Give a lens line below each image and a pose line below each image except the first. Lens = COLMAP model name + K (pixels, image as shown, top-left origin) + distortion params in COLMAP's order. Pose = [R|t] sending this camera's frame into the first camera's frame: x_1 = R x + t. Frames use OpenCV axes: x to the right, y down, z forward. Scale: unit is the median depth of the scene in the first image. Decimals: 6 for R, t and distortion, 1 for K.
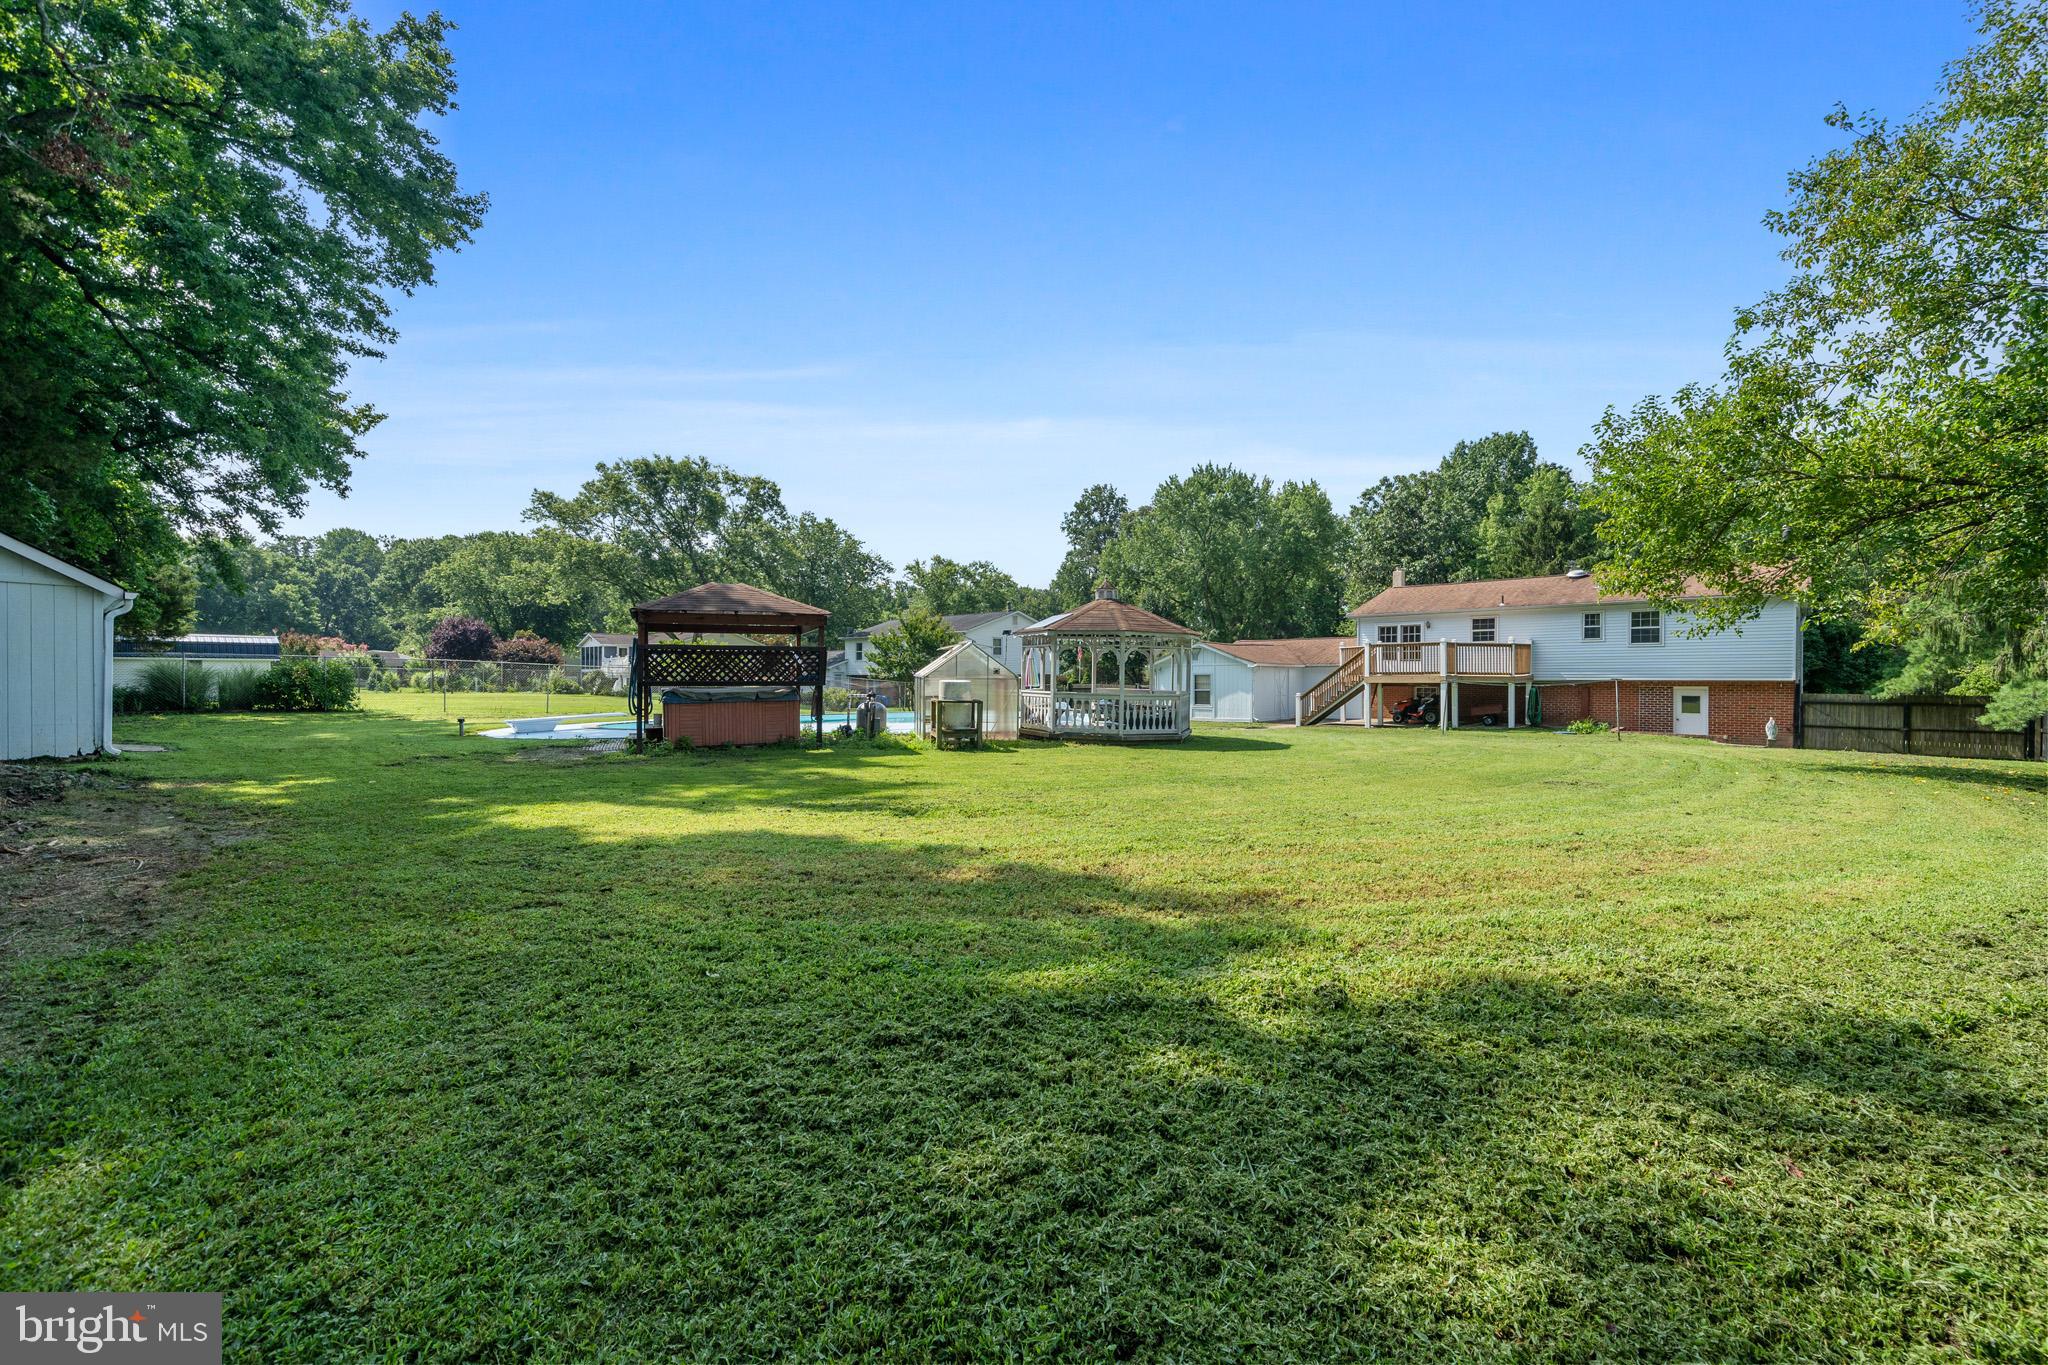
lens RADIAL K [[834.8, 0, 1024.0], [0, 834.8, 682.5], [0, 0, 1]] dist [-0.001196, -0.000027]
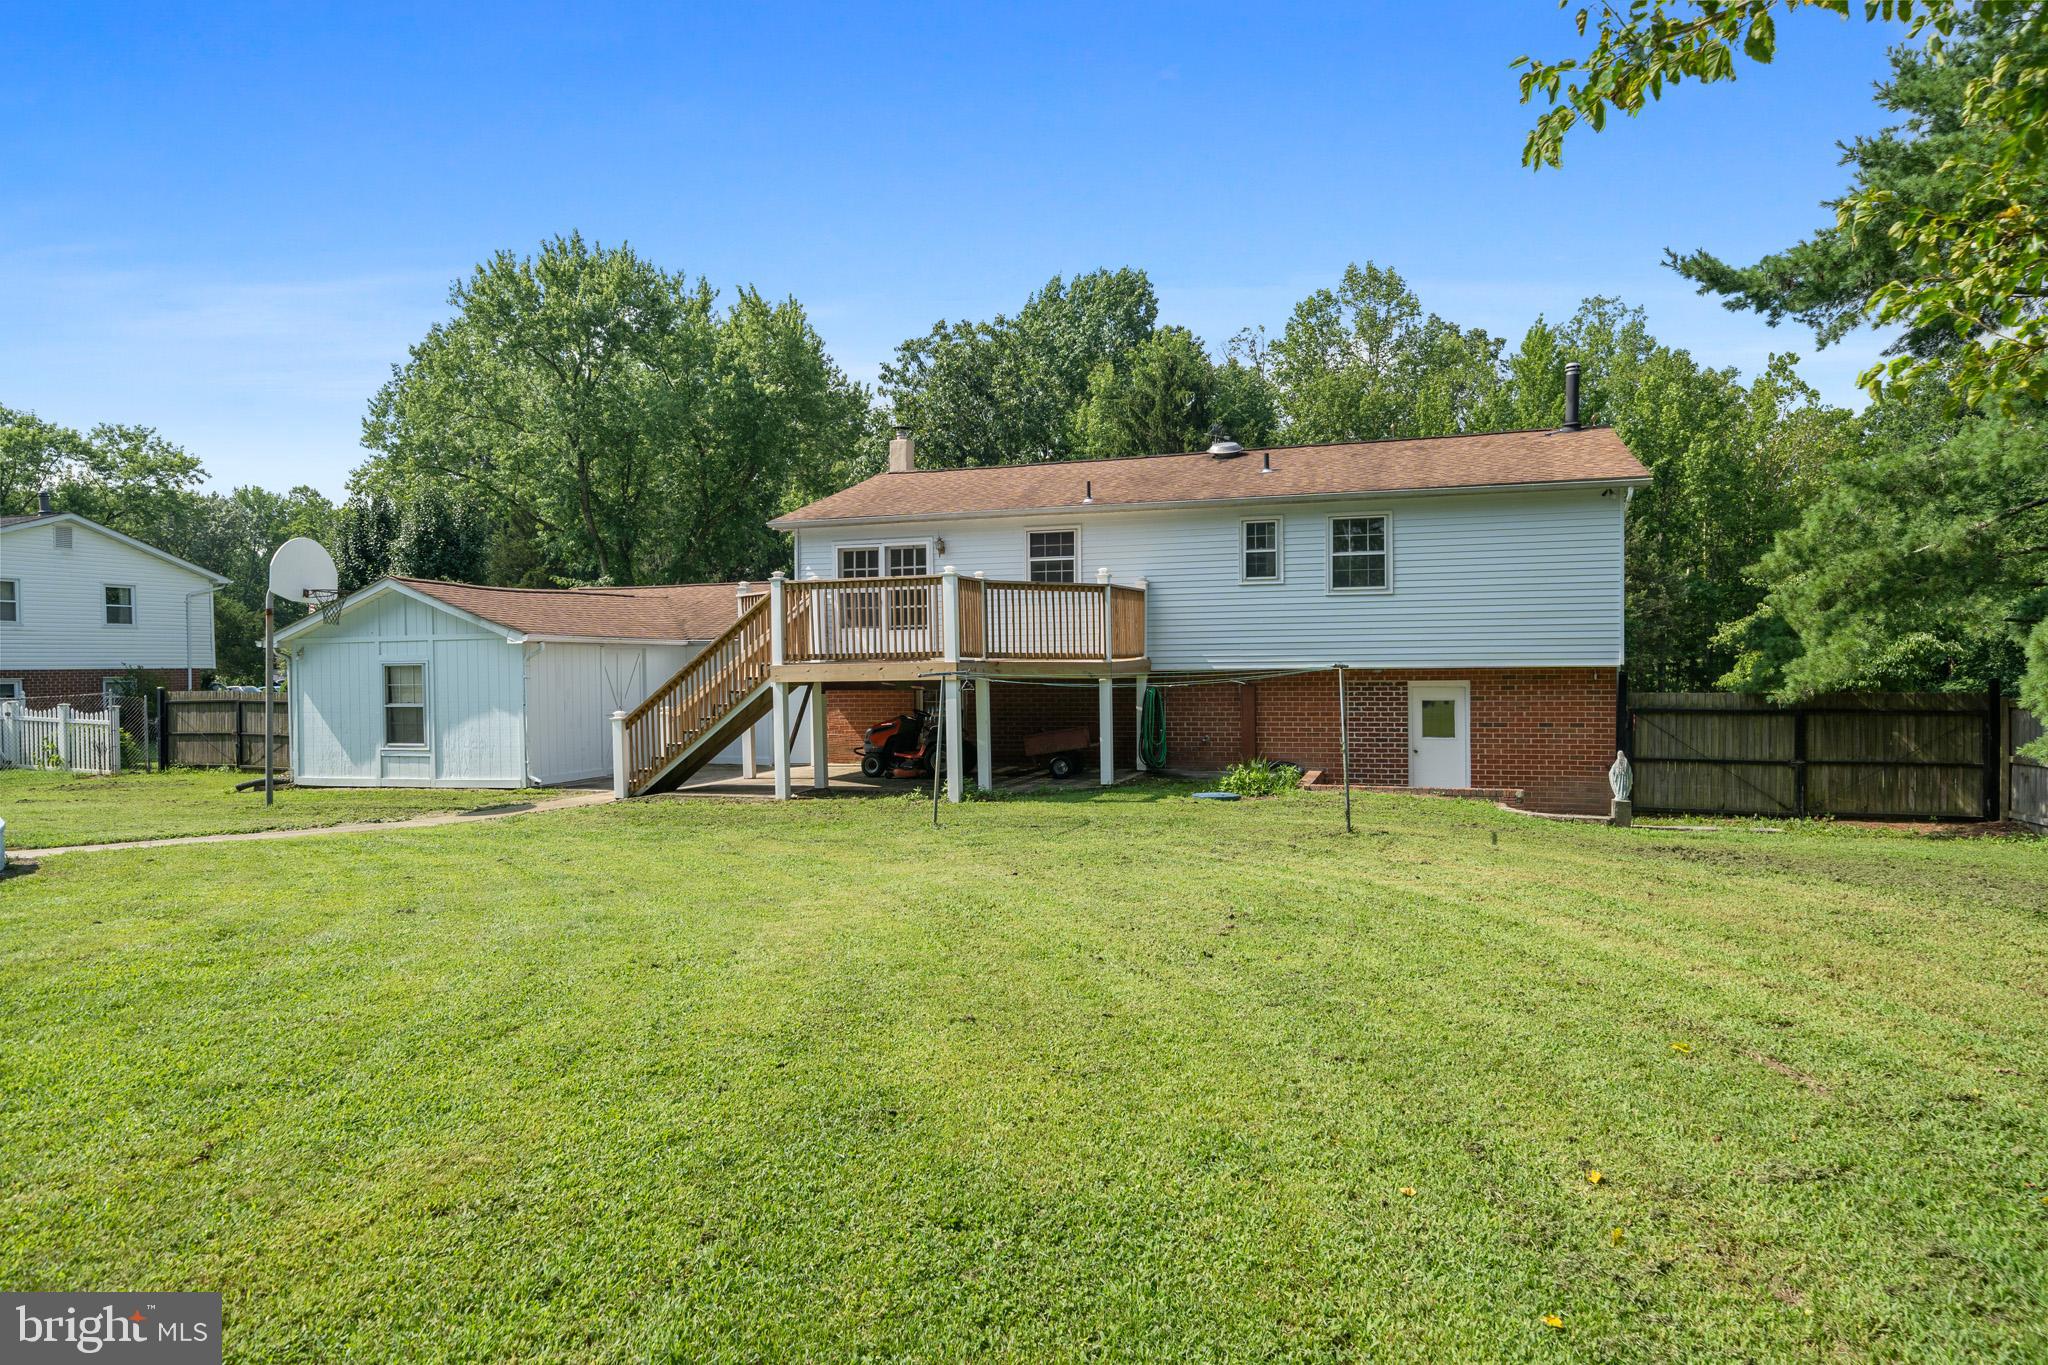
lens RADIAL K [[1269.7, 0, 1024.0], [0, 1269.7, 682.5], [0, 0, 1]] dist [0.004643, 0.001027]
pose [[0.903998, -0.014423, 0.427294, 0.258552], [0.013410, 0.999896, 0.005380, -0.001130], [-0.427327, 0.000867, 0.904097, 0.414257]]
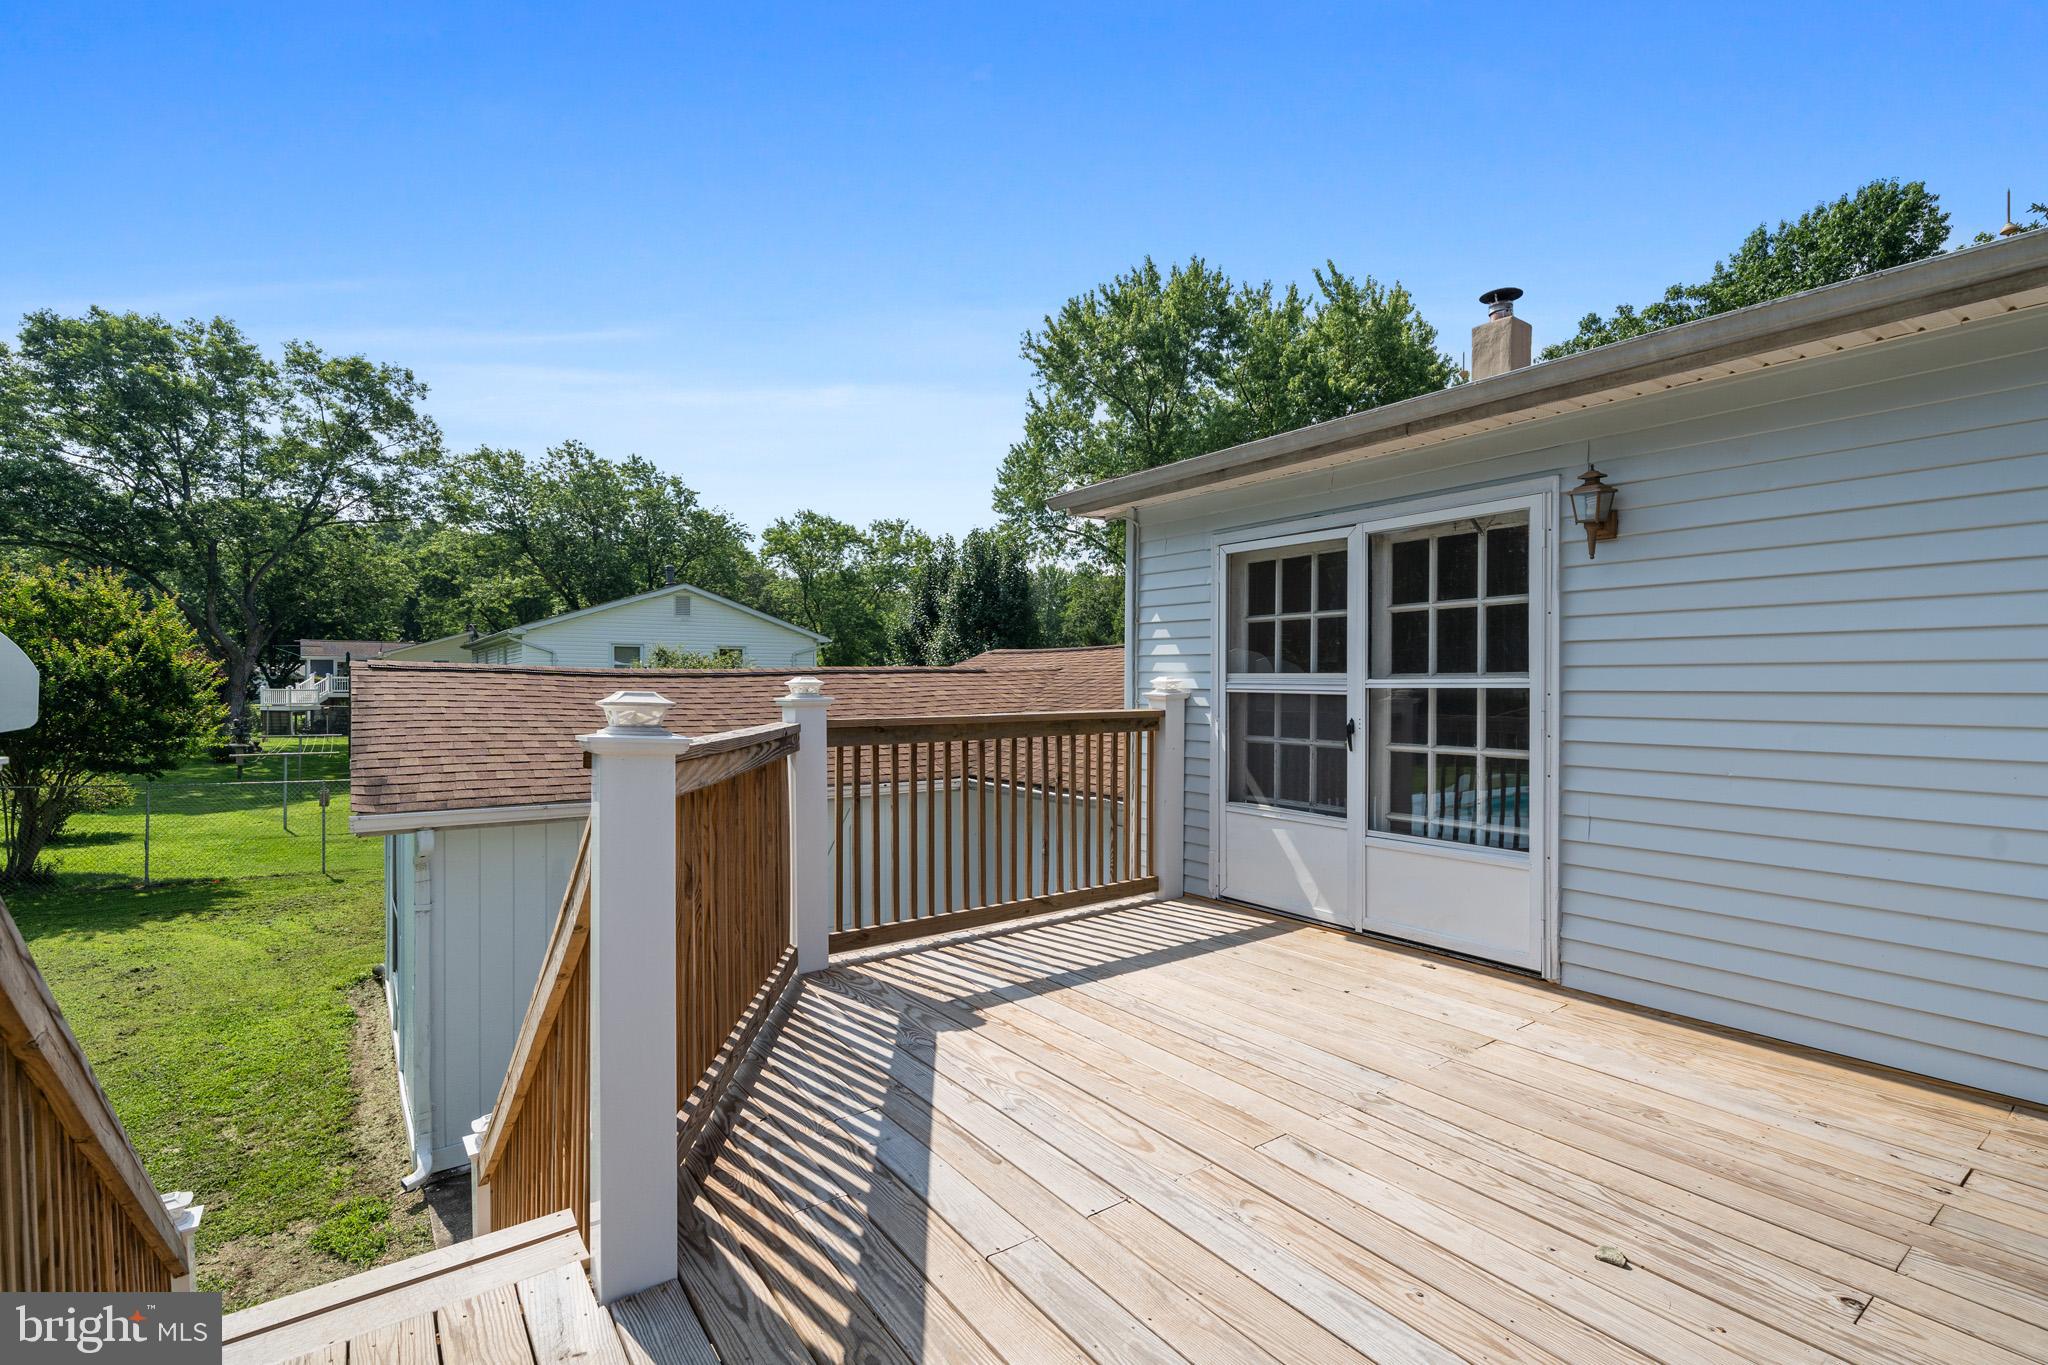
lens RADIAL K [[942.0, 0, 1024.0], [0, 942.0, 682.5], [0, 0, 1]] dist [-0.000258, -0.000338]
pose [[0.985263, -0.005893, -0.170943, 0.467805], [0.004250, 0.999941, -0.009979, -0.050482], [0.170991, 0.009105, 0.985230, 0.941883]]
